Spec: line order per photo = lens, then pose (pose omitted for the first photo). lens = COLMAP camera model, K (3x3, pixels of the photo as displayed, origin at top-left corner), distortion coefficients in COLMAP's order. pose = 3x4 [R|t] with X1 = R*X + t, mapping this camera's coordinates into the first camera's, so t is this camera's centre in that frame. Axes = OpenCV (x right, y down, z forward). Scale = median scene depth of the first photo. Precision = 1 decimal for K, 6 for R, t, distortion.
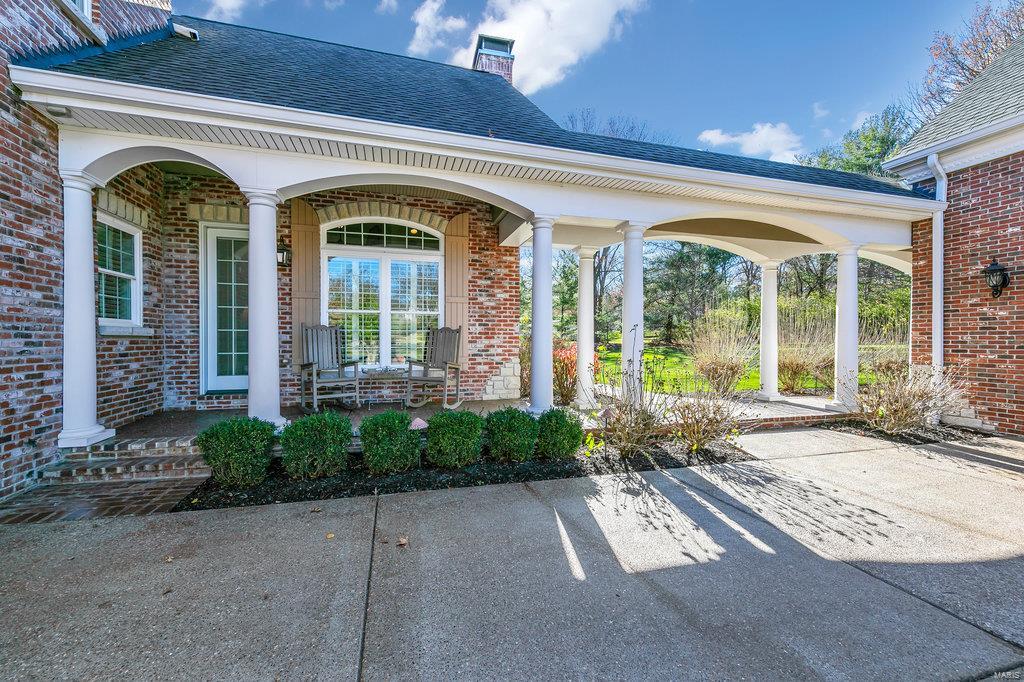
lens RADIAL K [[408.2, 0, 515.1], [0, 408.2, 349.2], [0, 0, 1]] dist [0.002450, 0.000344]
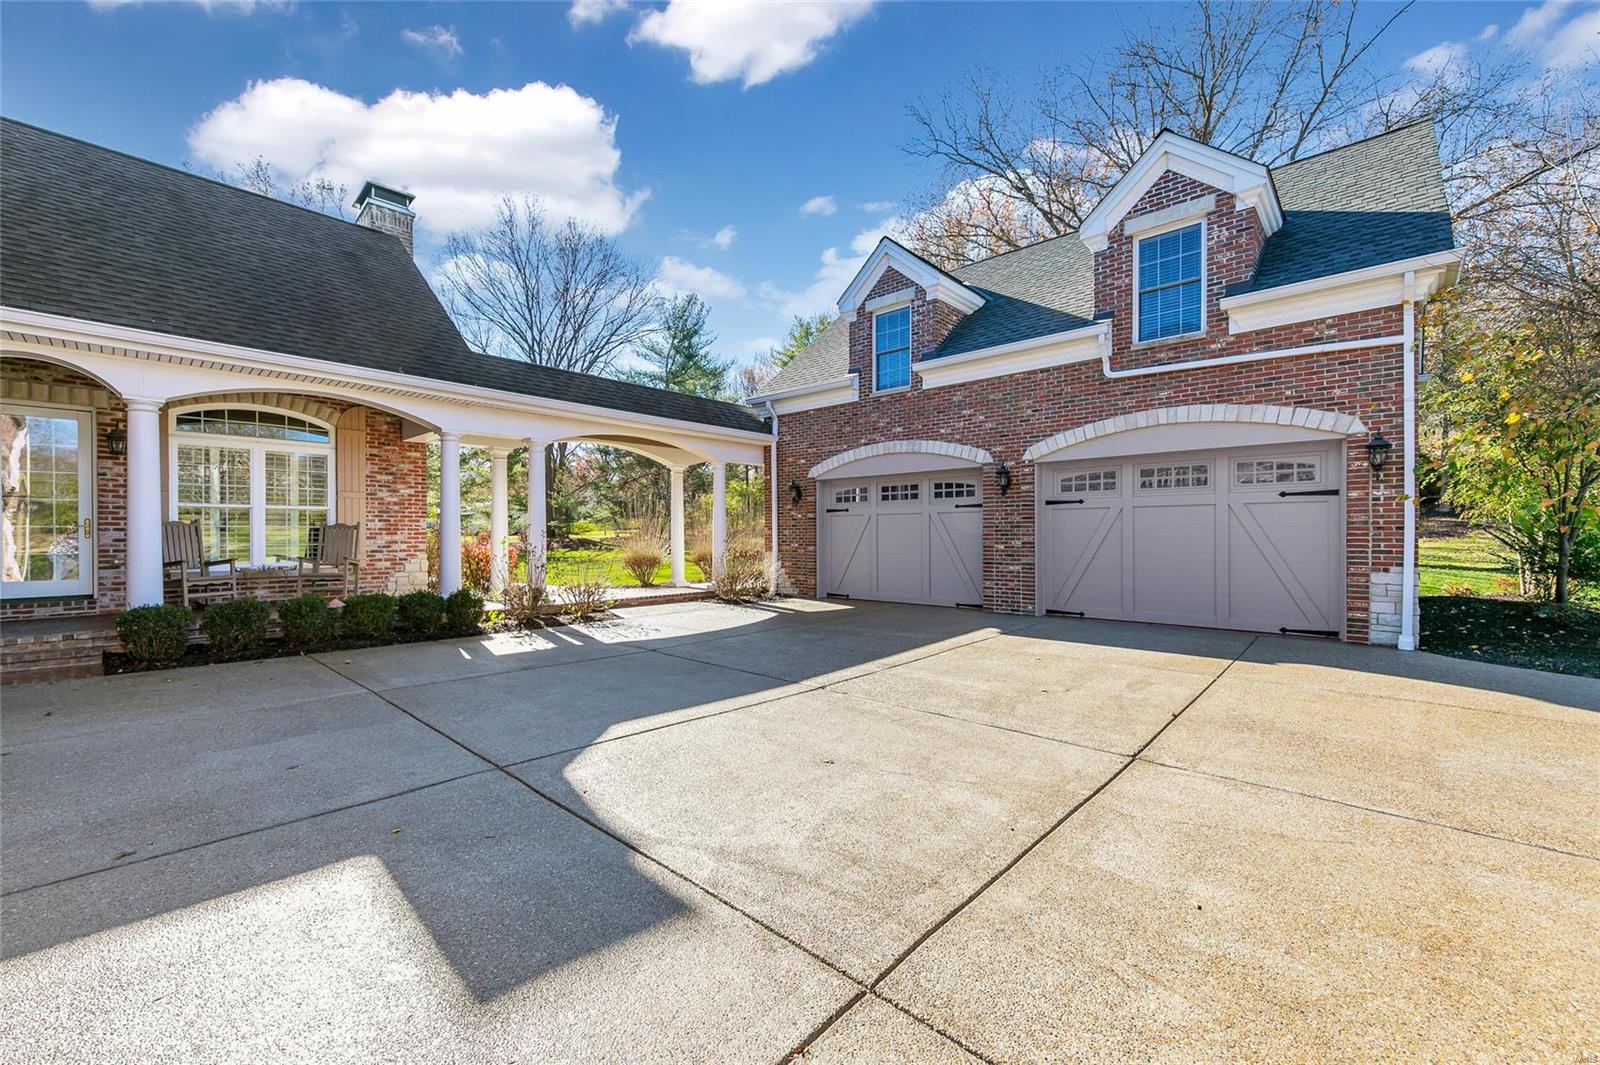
lens RADIAL K [[637.8, 0, 803.1], [0, 637.8, 536.0], [0, 0, 1]] dist [0.002450, 0.000344]
pose [[0.850882, -0.006755, 0.525313, -0.029292], [0.016342, 0.999774, -0.013613, 0.015899], [-0.525102, 0.020168, 0.850800, -0.904818]]
